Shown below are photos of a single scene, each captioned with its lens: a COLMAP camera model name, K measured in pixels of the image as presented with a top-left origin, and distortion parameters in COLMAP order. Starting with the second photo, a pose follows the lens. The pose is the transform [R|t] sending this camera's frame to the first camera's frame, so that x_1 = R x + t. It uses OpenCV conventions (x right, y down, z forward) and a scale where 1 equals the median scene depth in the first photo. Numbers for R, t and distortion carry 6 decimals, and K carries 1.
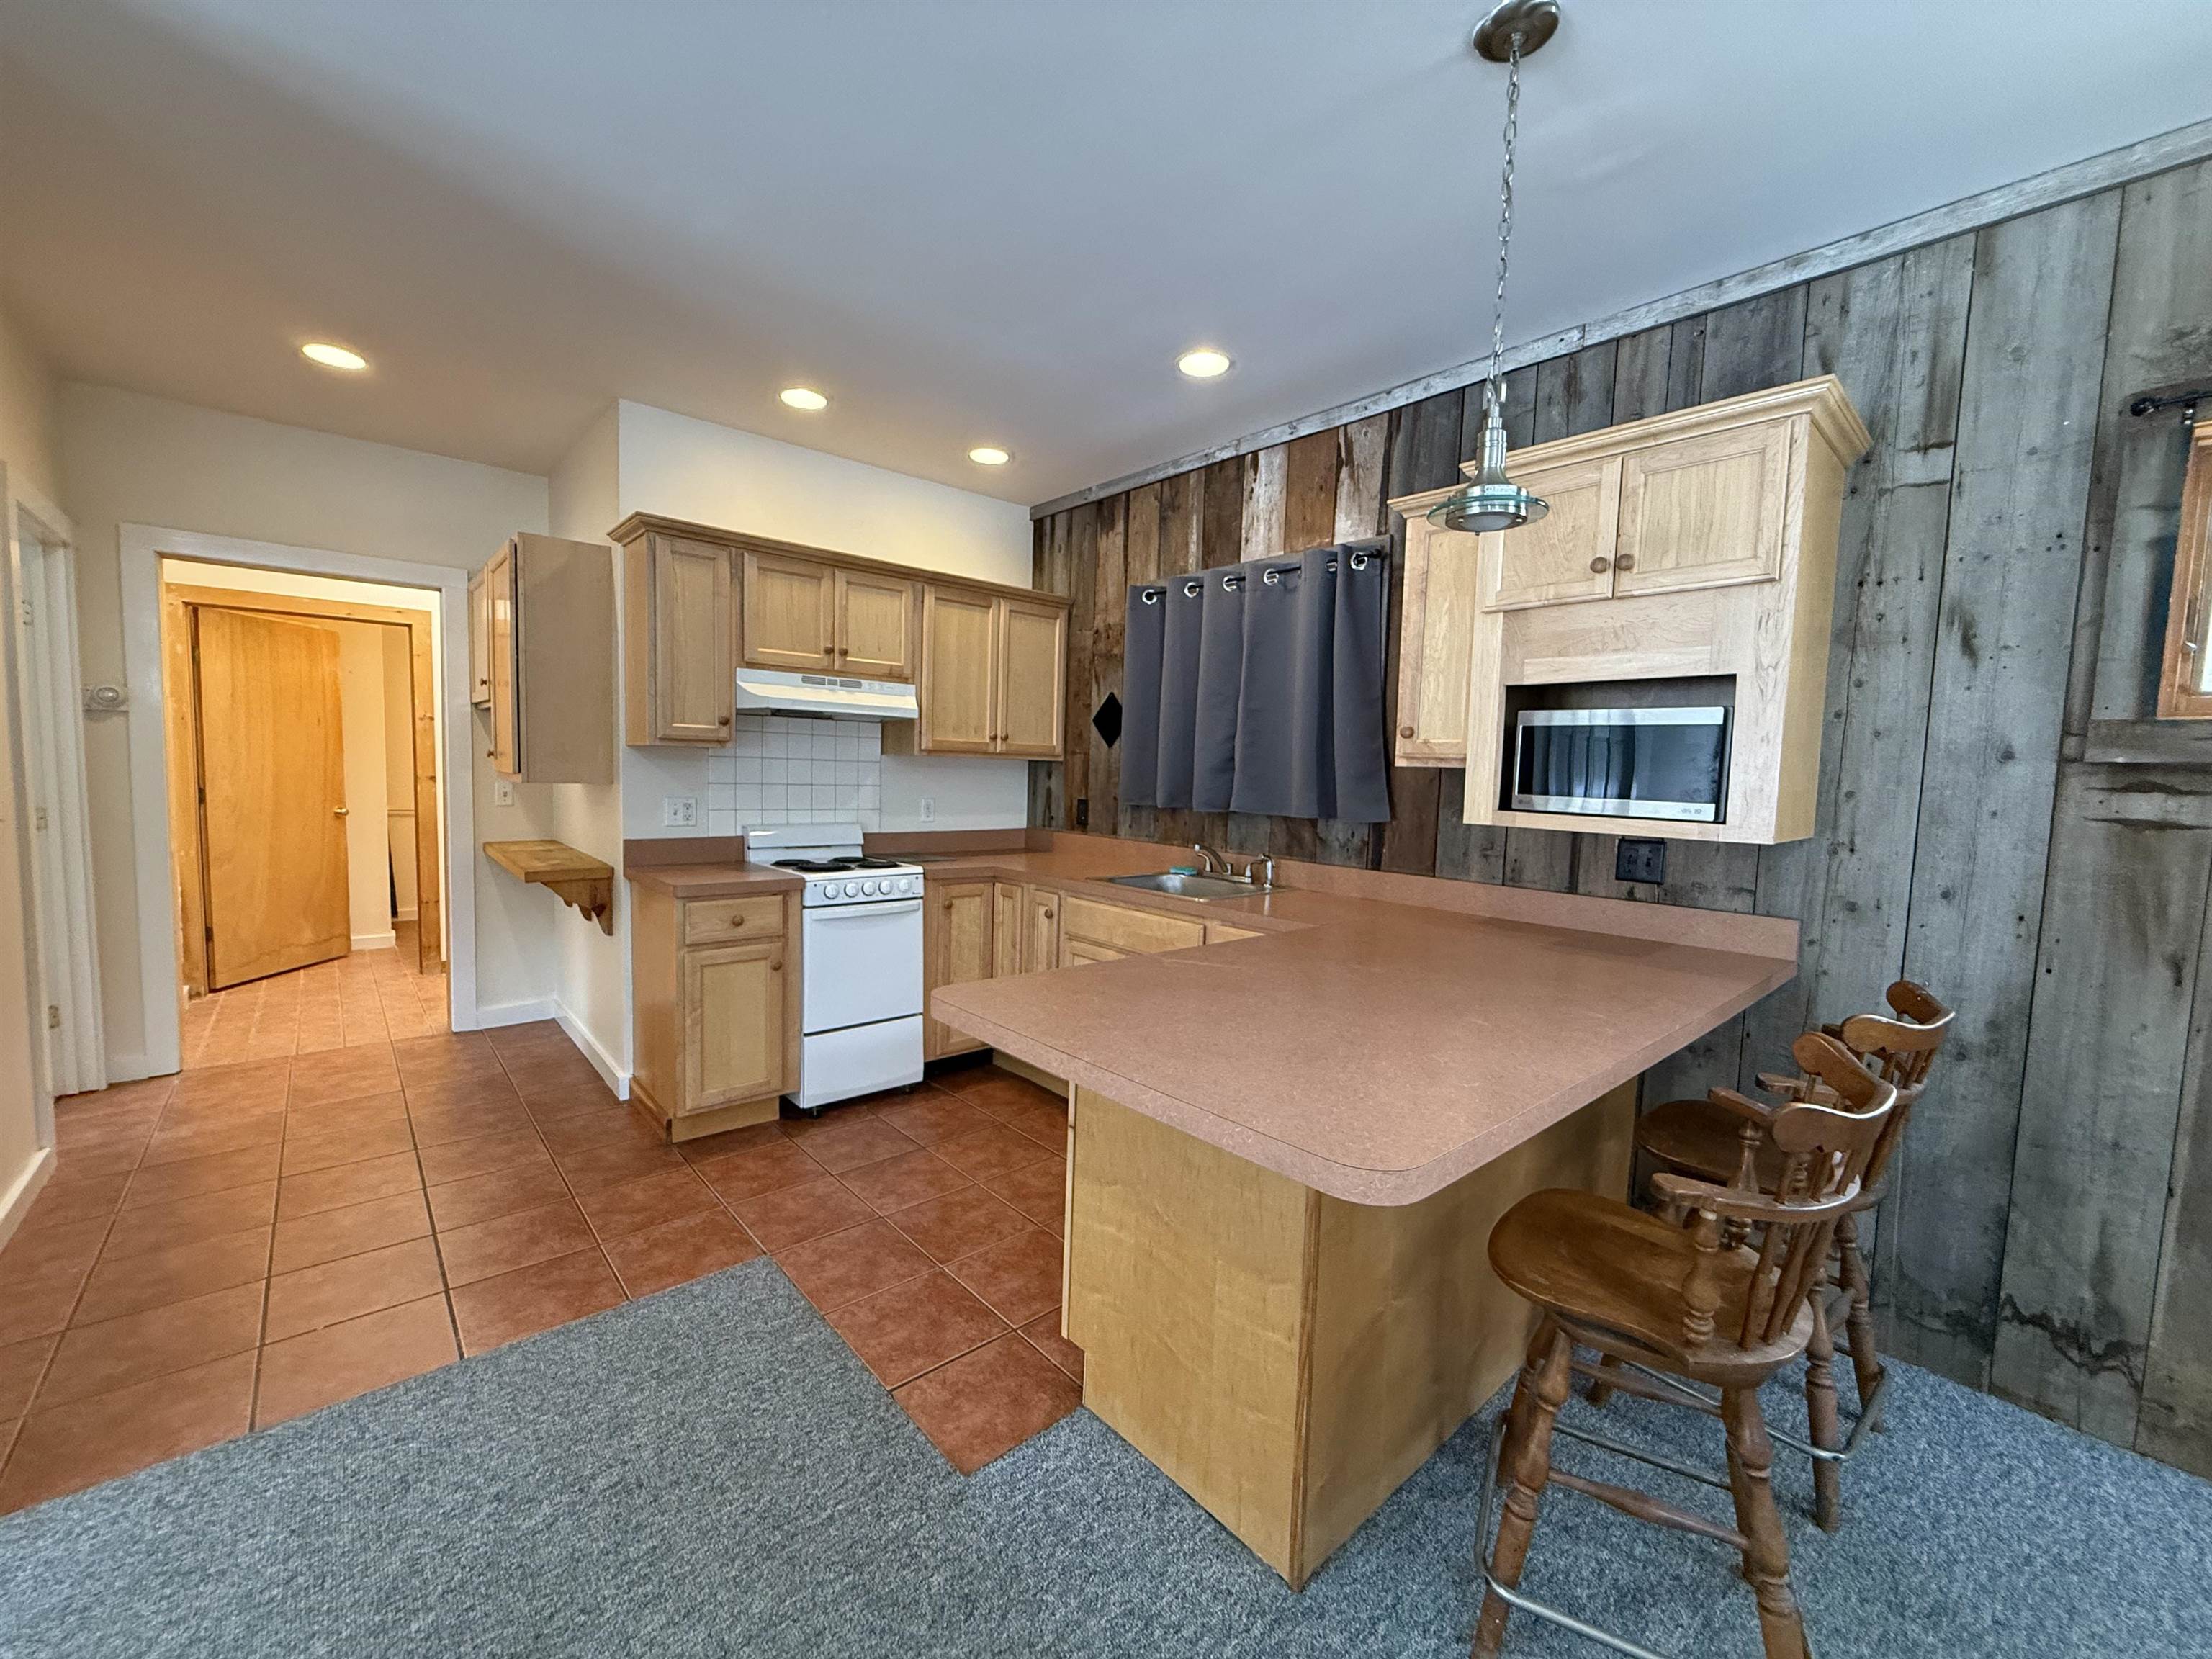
lens RADIAL K [[879.2, 0, 1100.9], [0, 879.2, 832.1], [0, 0, 1]] dist [0.000531, 0.000075]
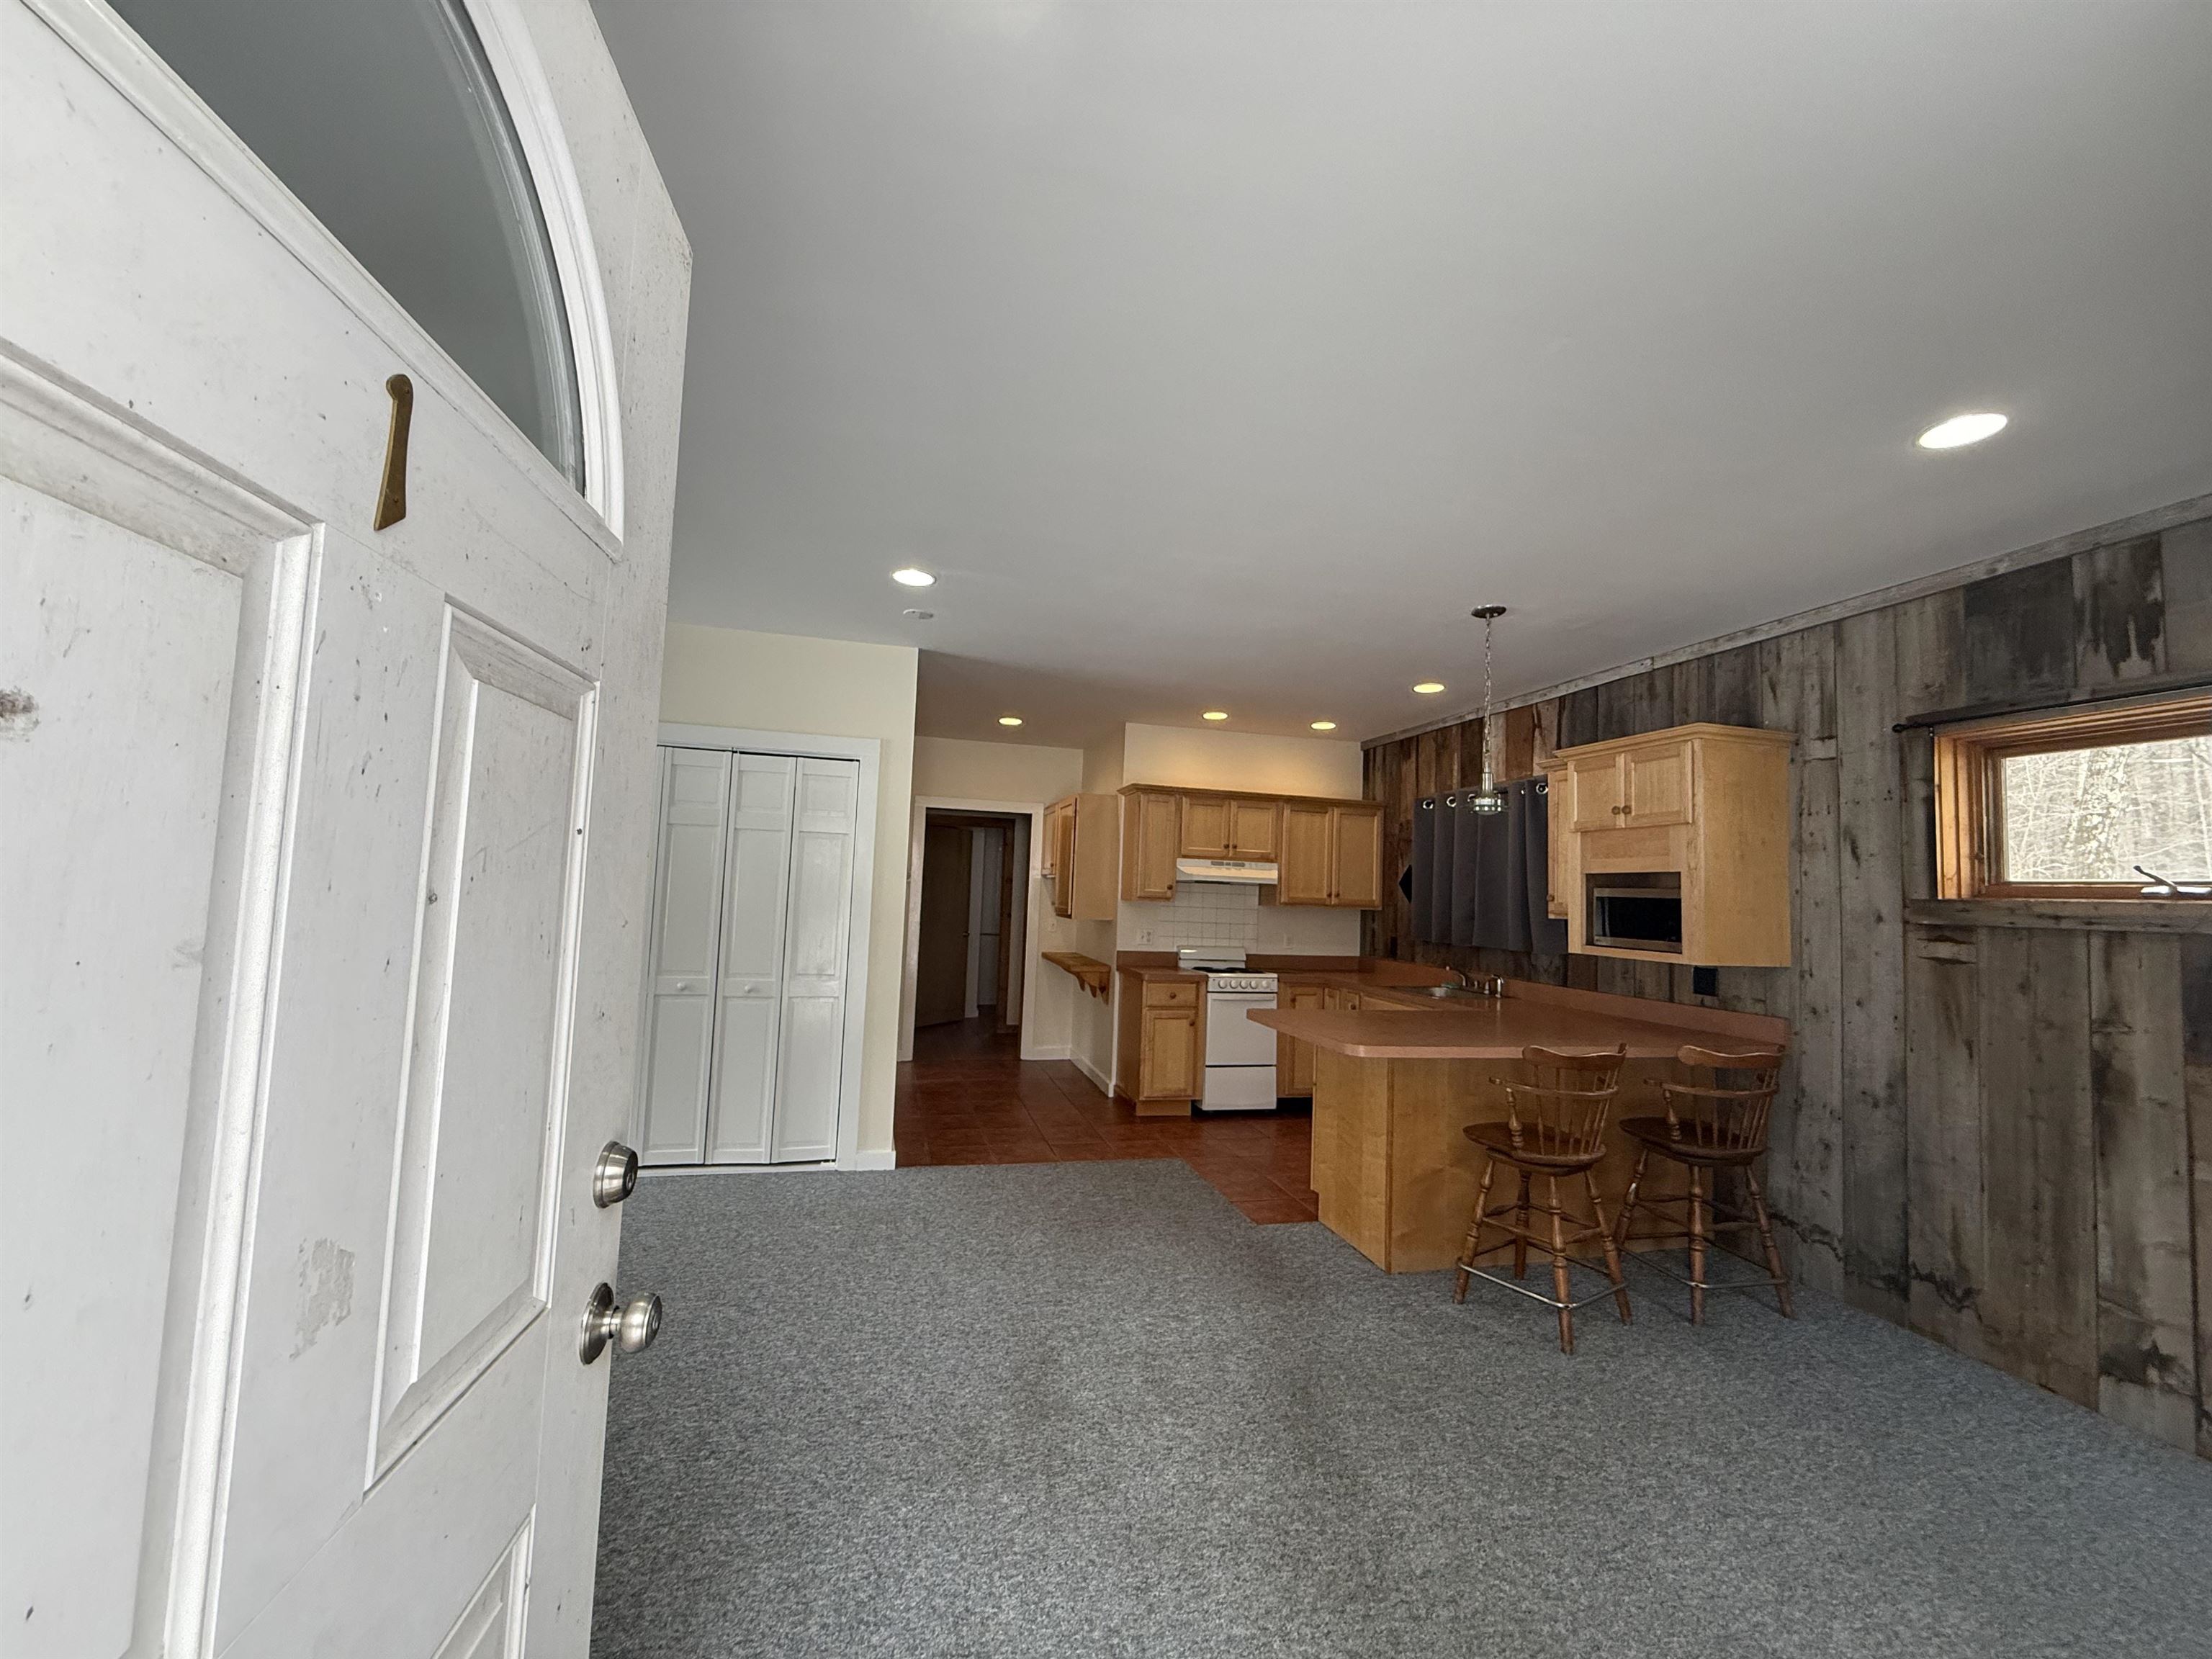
lens RADIAL K [[875.5, 0, 1100.7], [0, 875.5, 832.4], [0, 0, 1]] dist [-0.000067, -0.000172]
pose [[0.889305, -0.027279, -0.456501, 0.340172], [-0.046444, 0.987671, -0.149495, 0.049281], [0.454951, 0.154148, 0.877074, -0.831102]]
